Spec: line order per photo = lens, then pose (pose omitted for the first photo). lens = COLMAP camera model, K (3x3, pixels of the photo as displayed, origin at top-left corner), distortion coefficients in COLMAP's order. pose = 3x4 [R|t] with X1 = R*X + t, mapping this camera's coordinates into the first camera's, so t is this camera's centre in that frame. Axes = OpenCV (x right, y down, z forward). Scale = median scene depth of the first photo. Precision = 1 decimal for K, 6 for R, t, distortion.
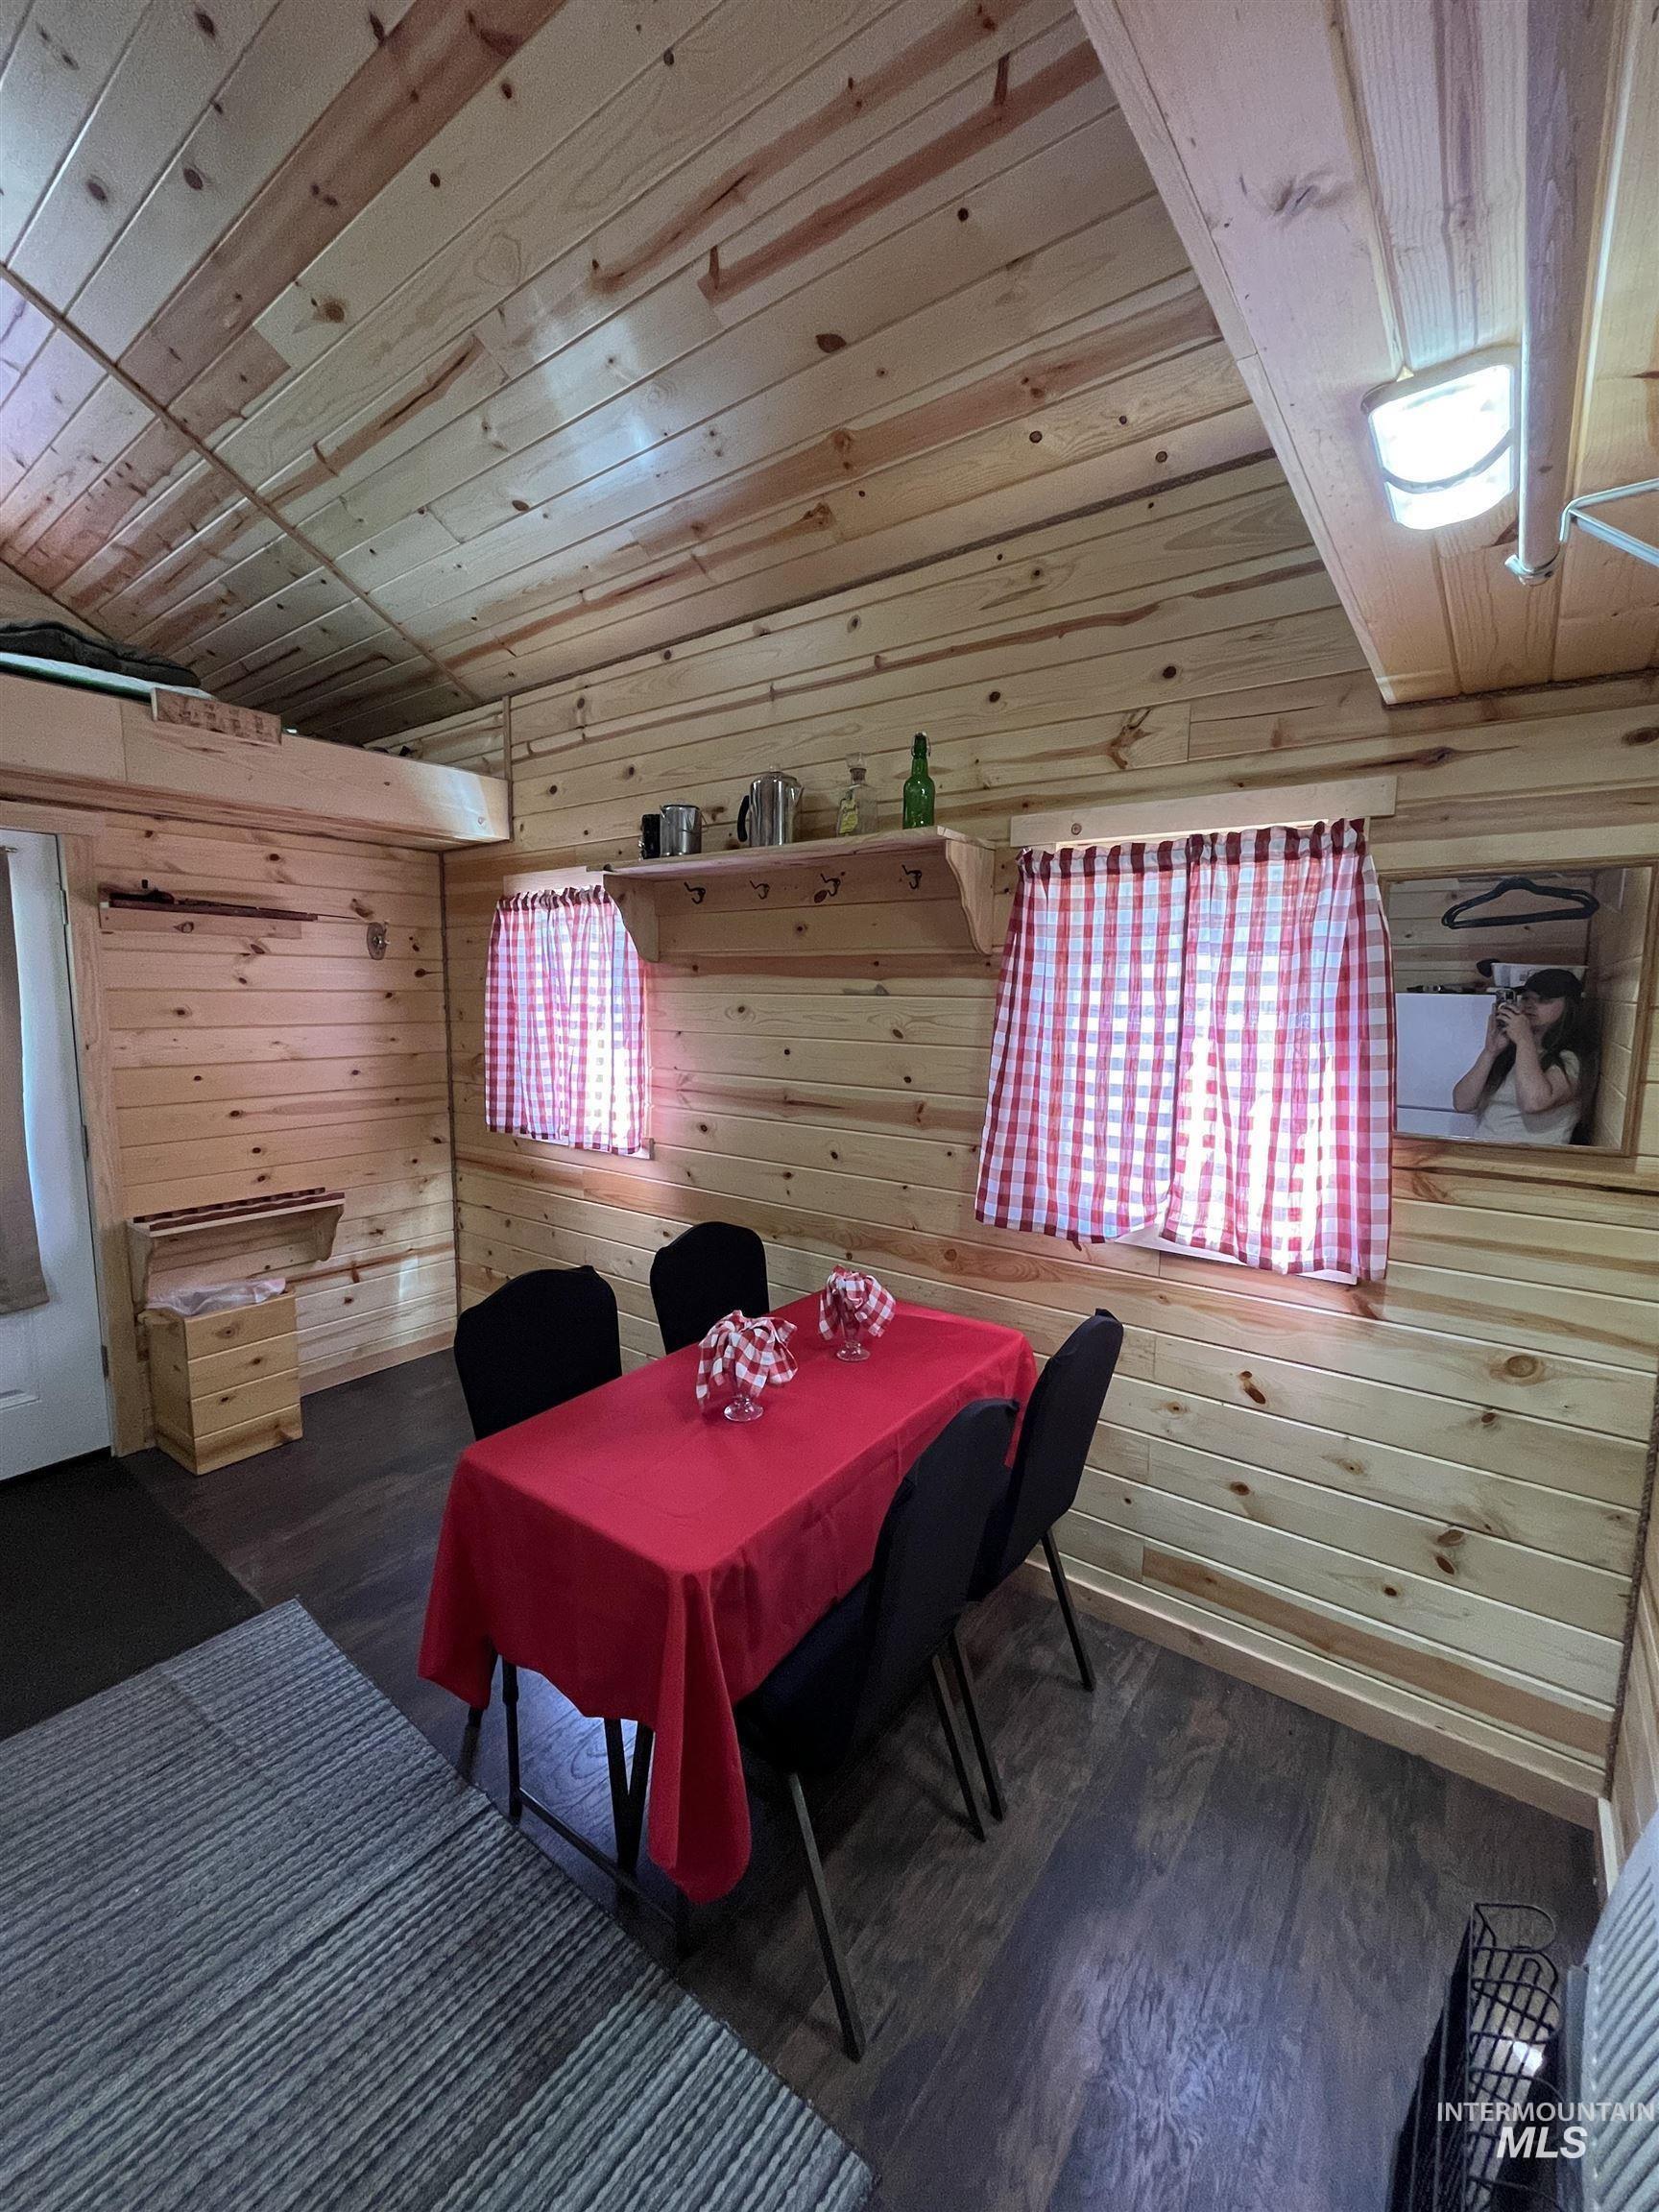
lens RADIAL K [[904.3, 0, 821.7], [0, 904.3, 1102.5], [0, 0, 1]] dist [-0.002740, -0.000395]
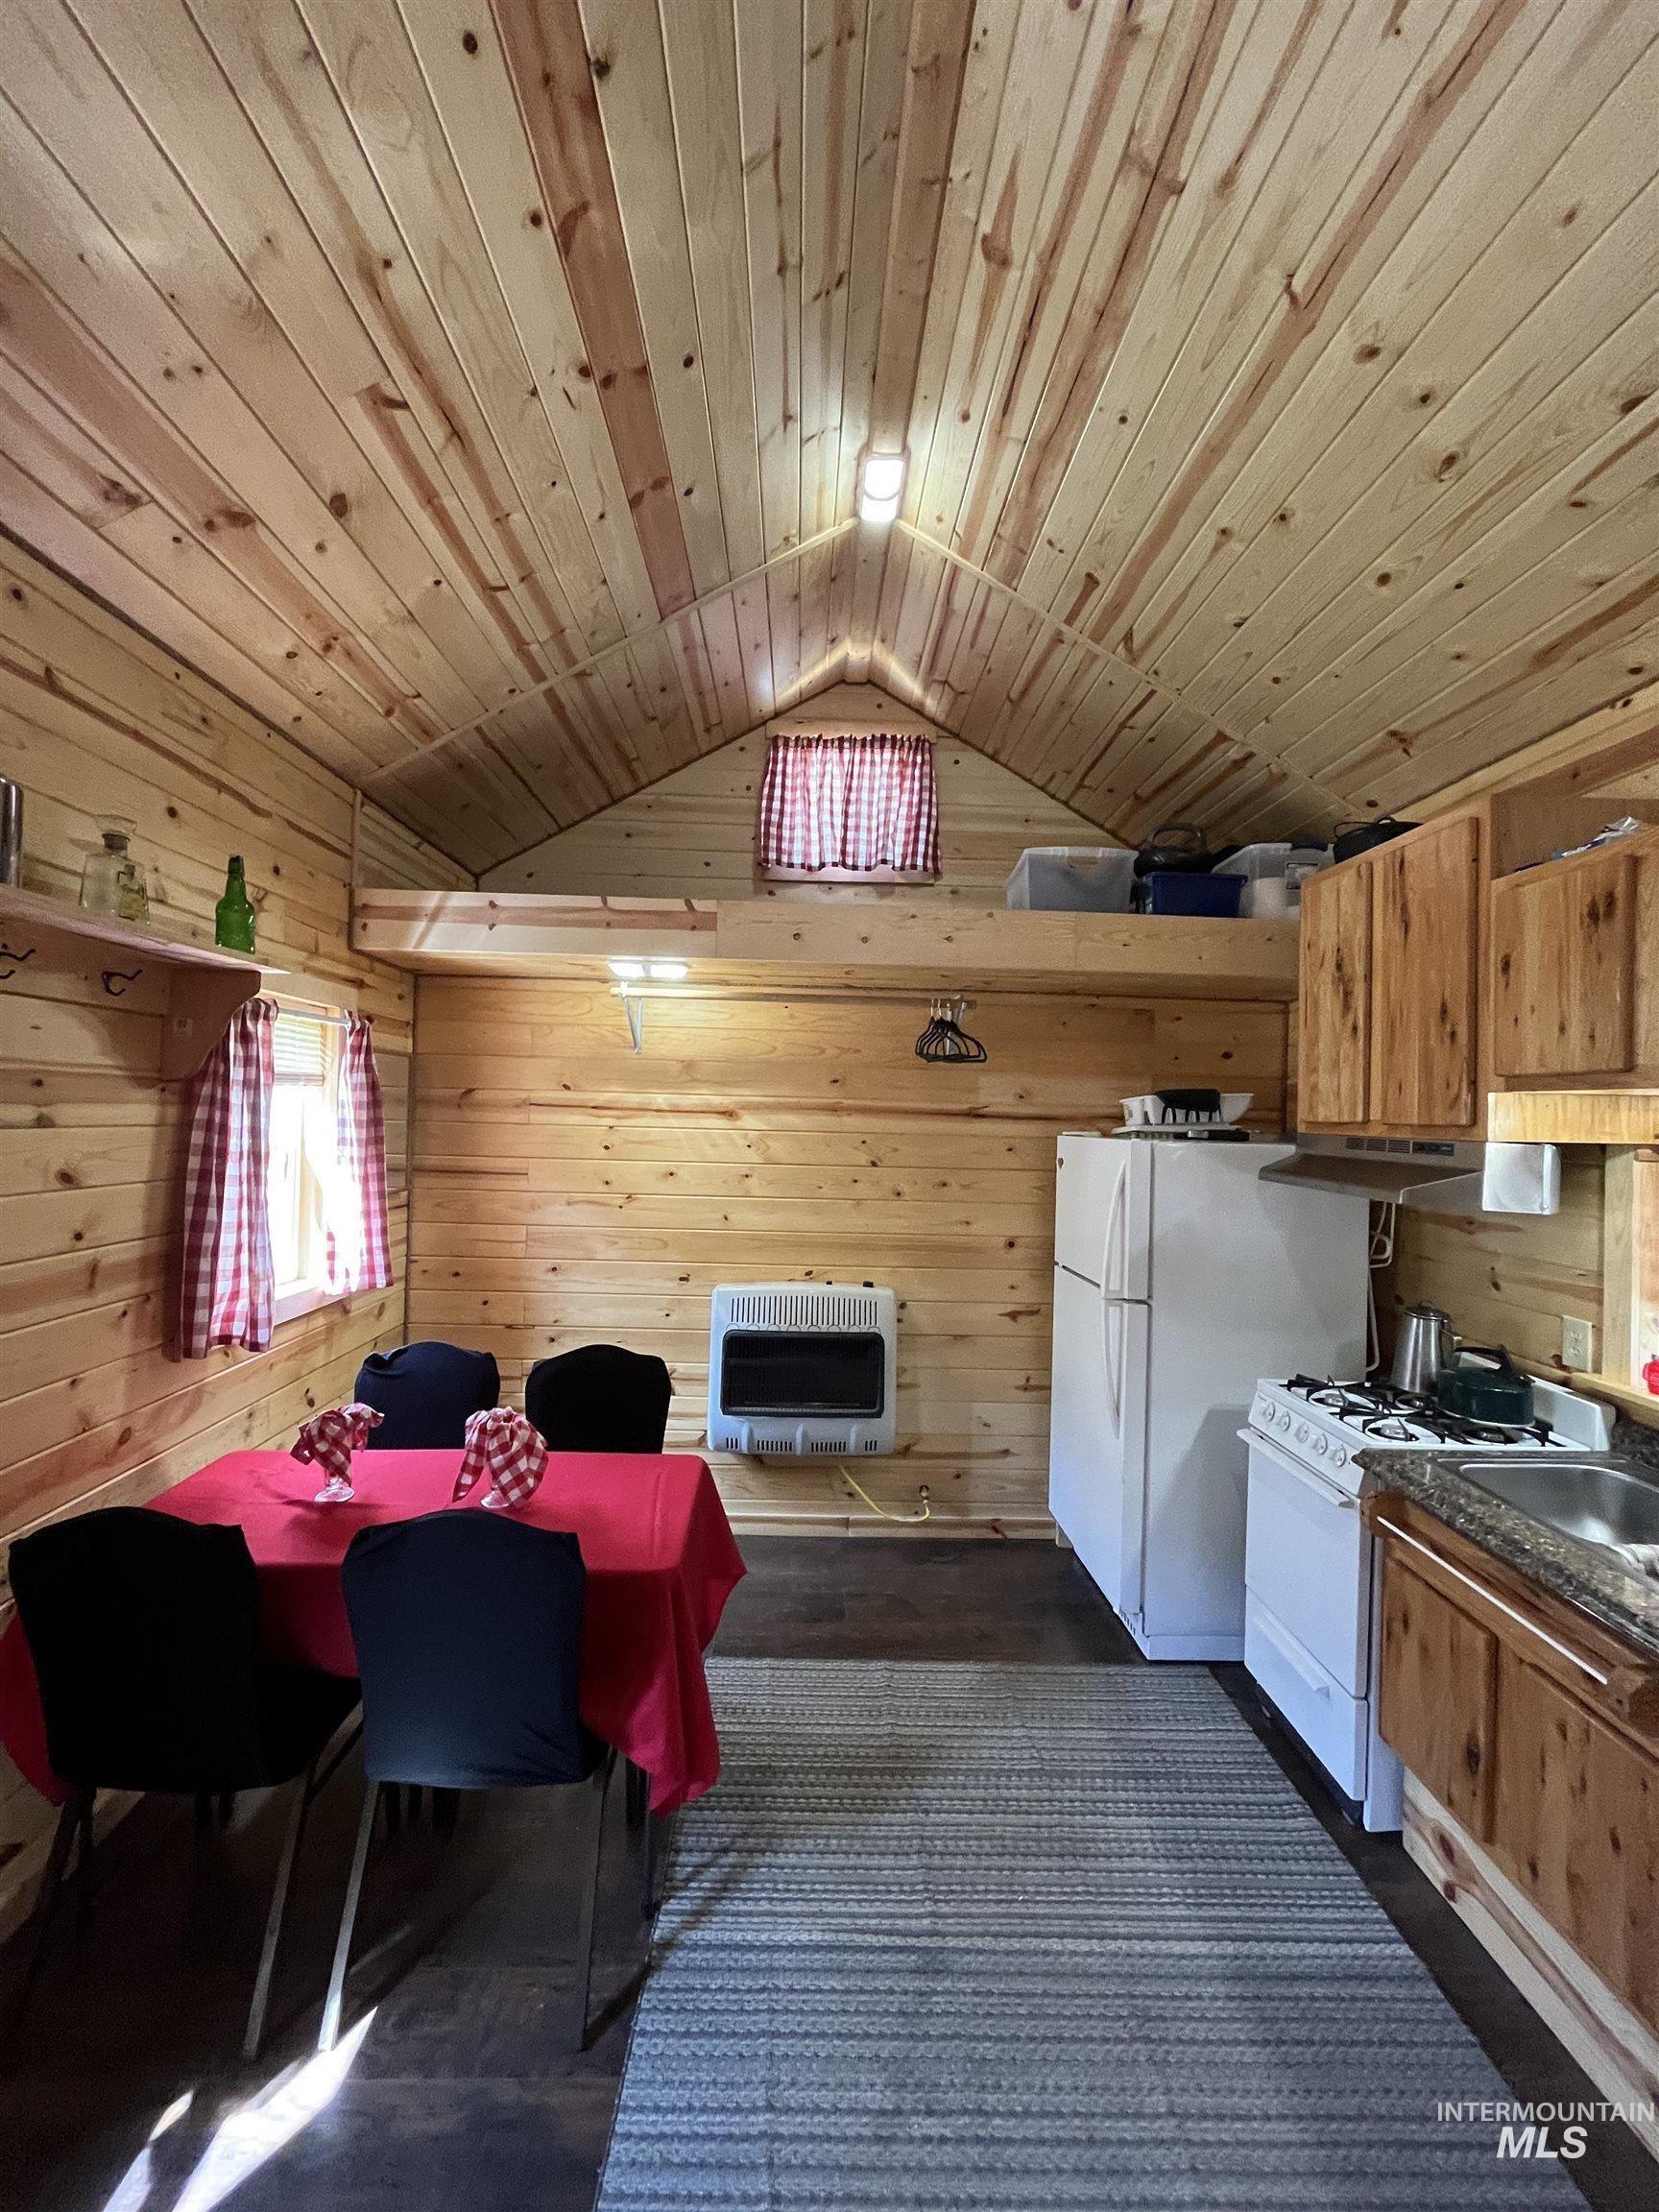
lens RADIAL K [[889.8, 0, 821.3], [0, 889.8, 1102.8], [0, 0, 1]] dist [-0.002248, -0.000302]
pose [[-0.618793, -0.016910, 0.785372, -0.785302], [0.064687, 0.995276, 0.072396, -0.135419], [-0.782886, 0.095602, -0.614776, 0.863660]]
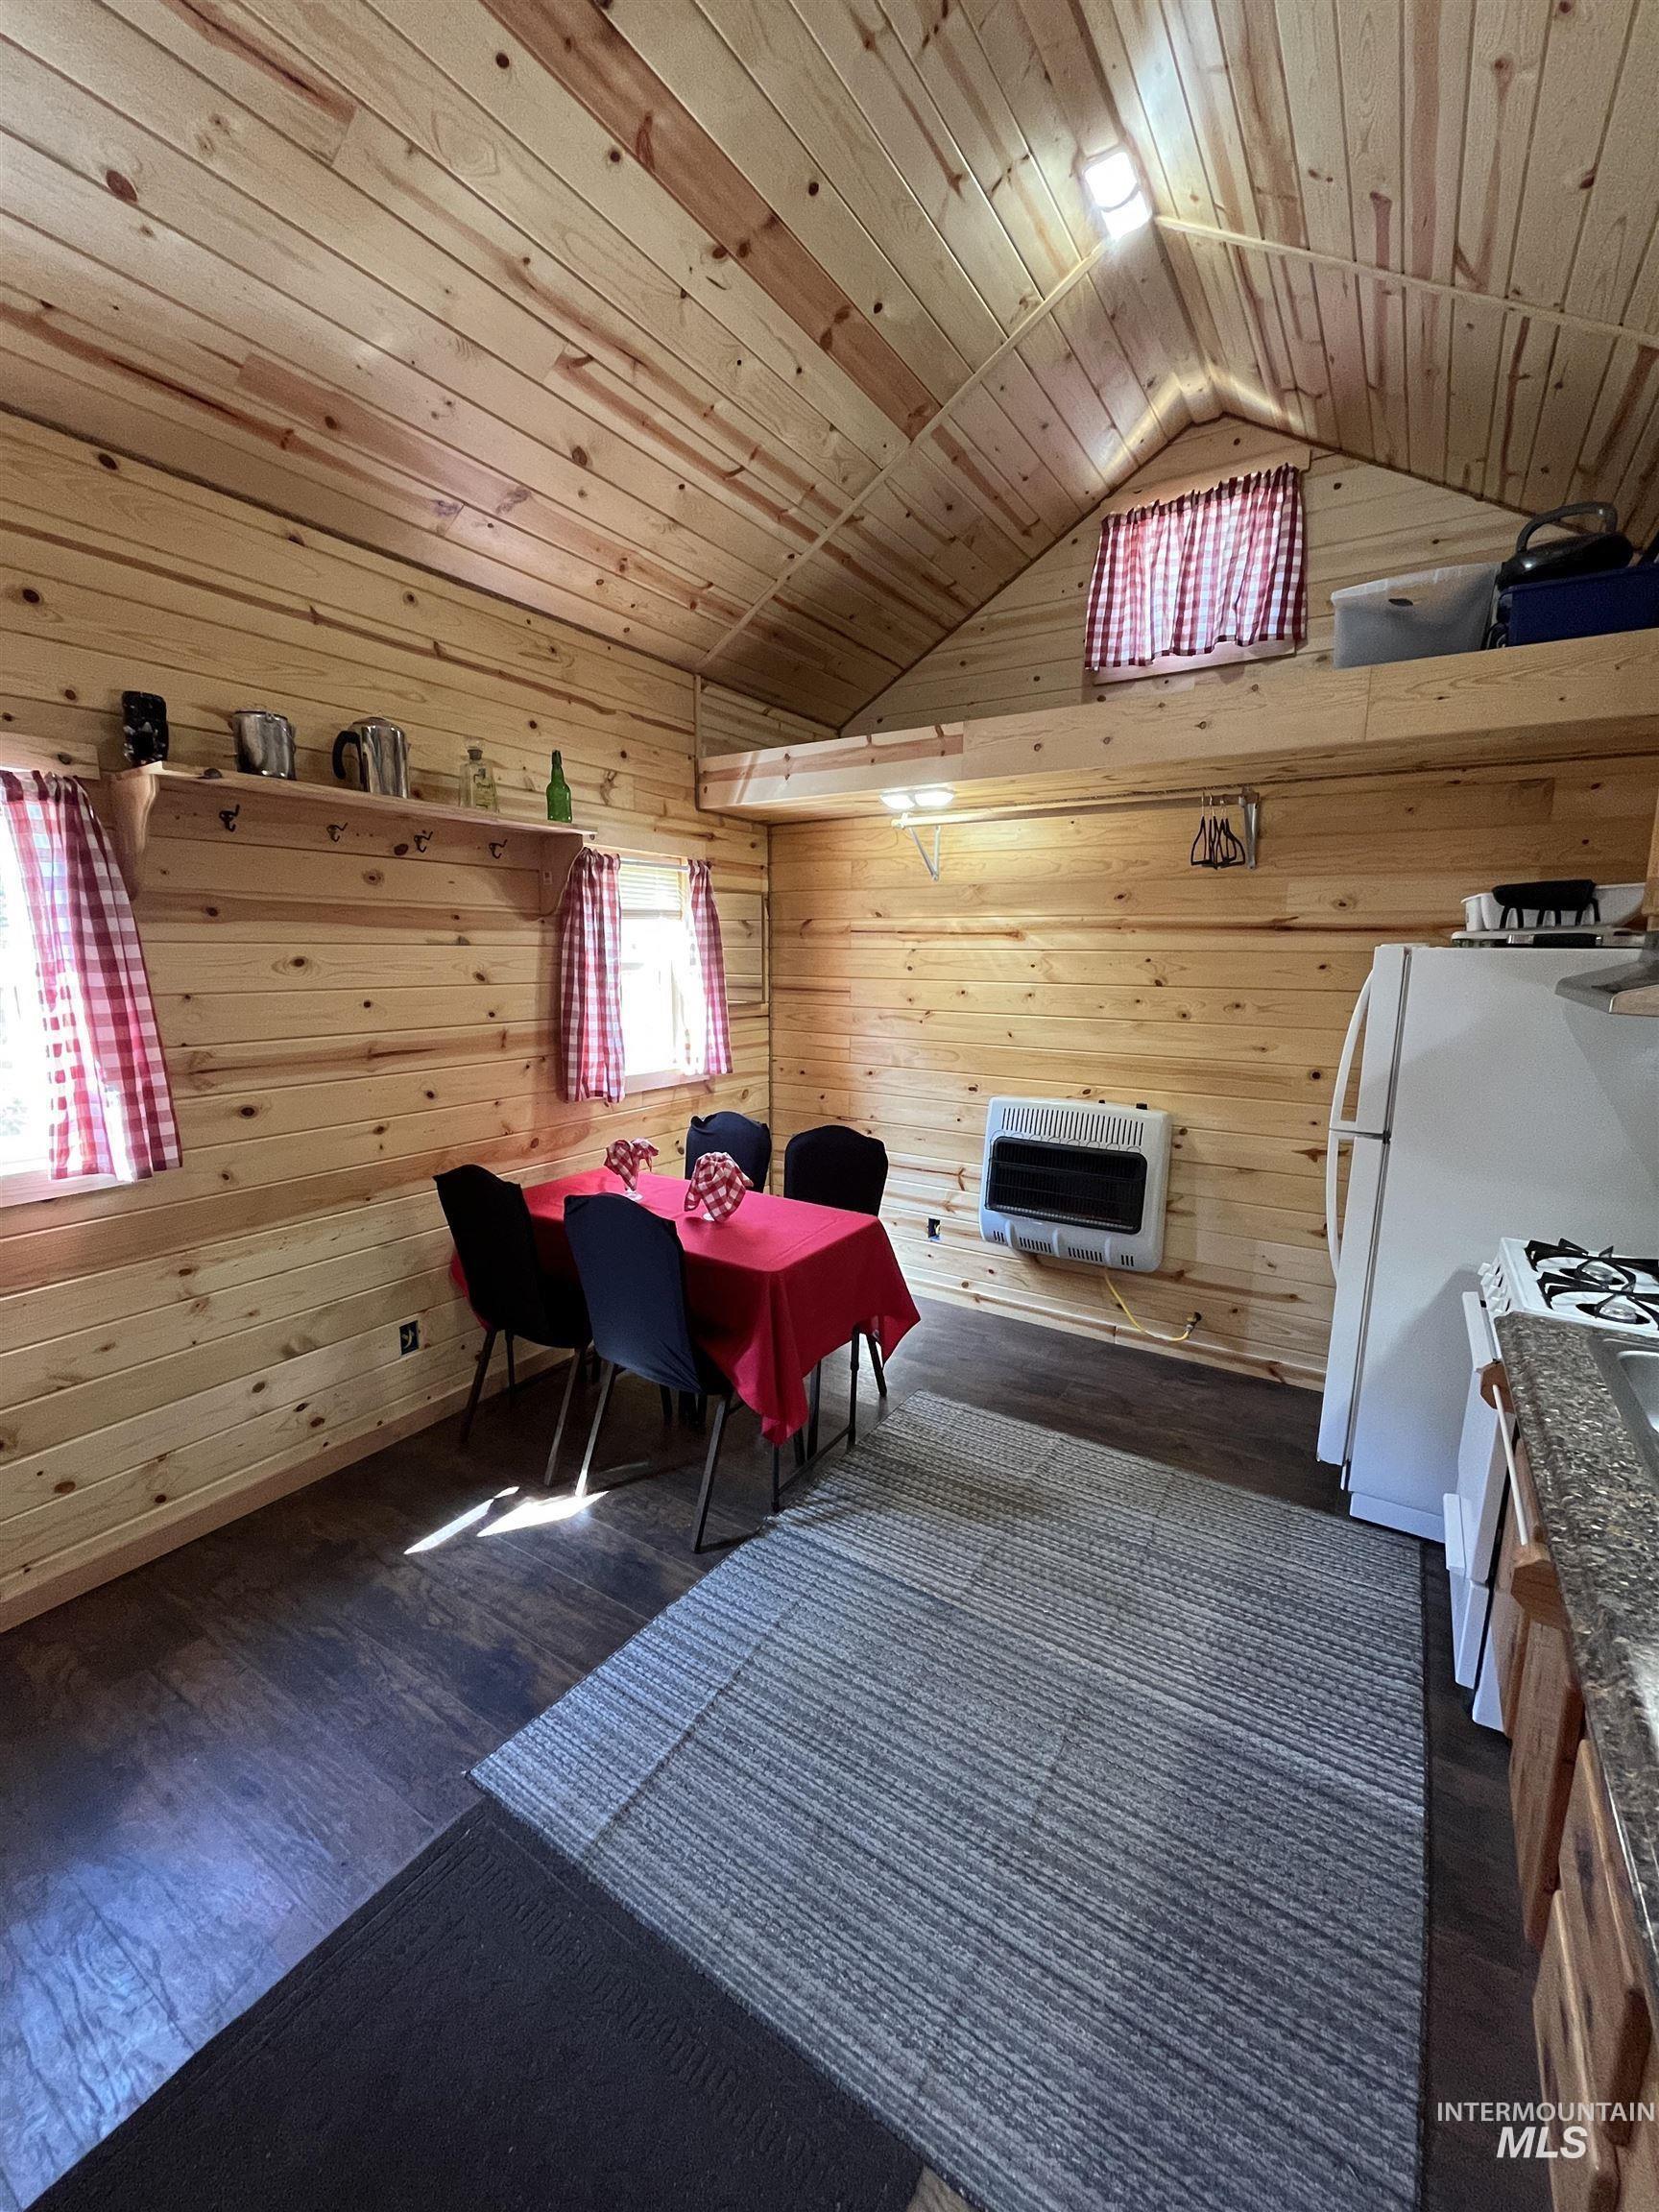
lens RADIAL K [[887.6, 0, 822.8], [0, 887.6, 1102.3], [0, 0, 1]] dist [-0.004666, -0.000353]
pose [[-0.069433, -0.181230, 0.980987, -1.018207], [0.115829, 0.975244, 0.188367, -0.075135], [-0.990839, 0.126705, -0.046722, 0.565590]]
